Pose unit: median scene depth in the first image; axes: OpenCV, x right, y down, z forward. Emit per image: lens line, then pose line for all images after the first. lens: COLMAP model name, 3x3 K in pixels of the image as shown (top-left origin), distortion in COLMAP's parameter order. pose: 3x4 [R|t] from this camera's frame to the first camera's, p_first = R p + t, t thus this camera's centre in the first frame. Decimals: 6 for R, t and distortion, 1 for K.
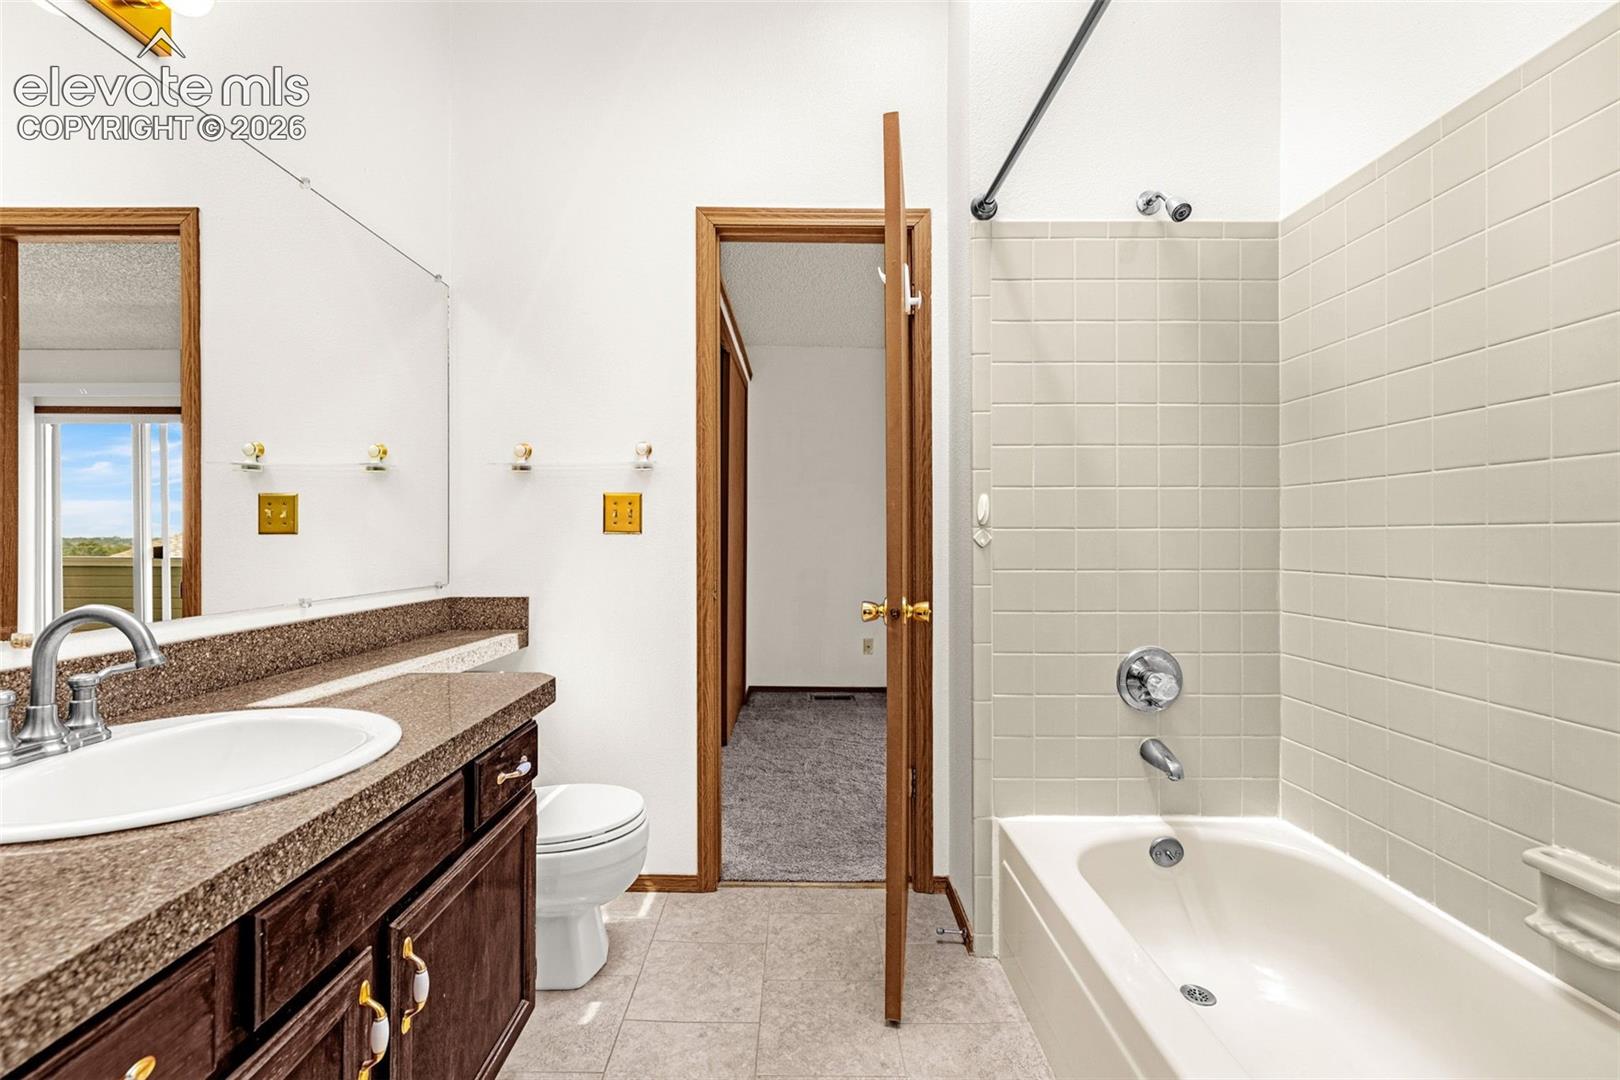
lens RADIAL K [[706.3, 0, 807.0], [0, 706.3, 537.7], [0, 0, 1]] dist [0.000097, 0.000142]
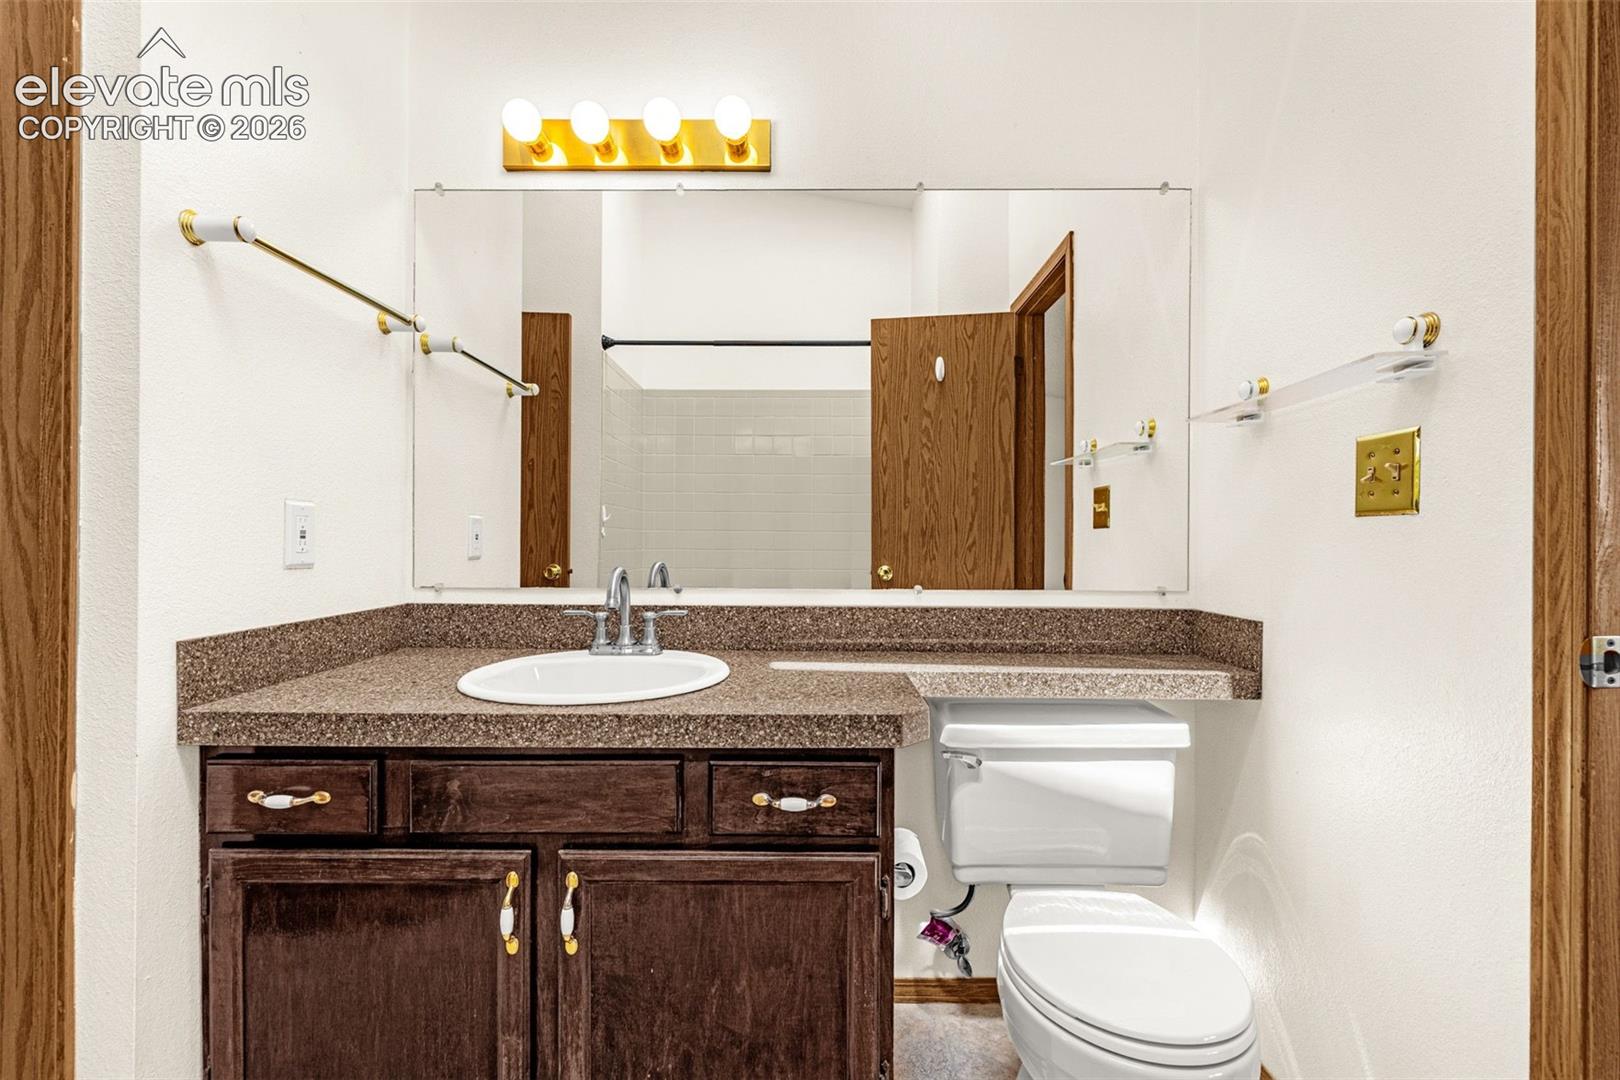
lens RADIAL K [[706.3, 0, 815.7], [0, 706.3, 545.7], [0, 0, 1]] dist [0.000097, 0.000142]
pose [[-0.023668, 0.006261, -0.999700, 0.652796], [-0.004626, 0.999969, 0.006373, 0.037943], [0.999709, 0.004775, -0.023638, 1.657028]]
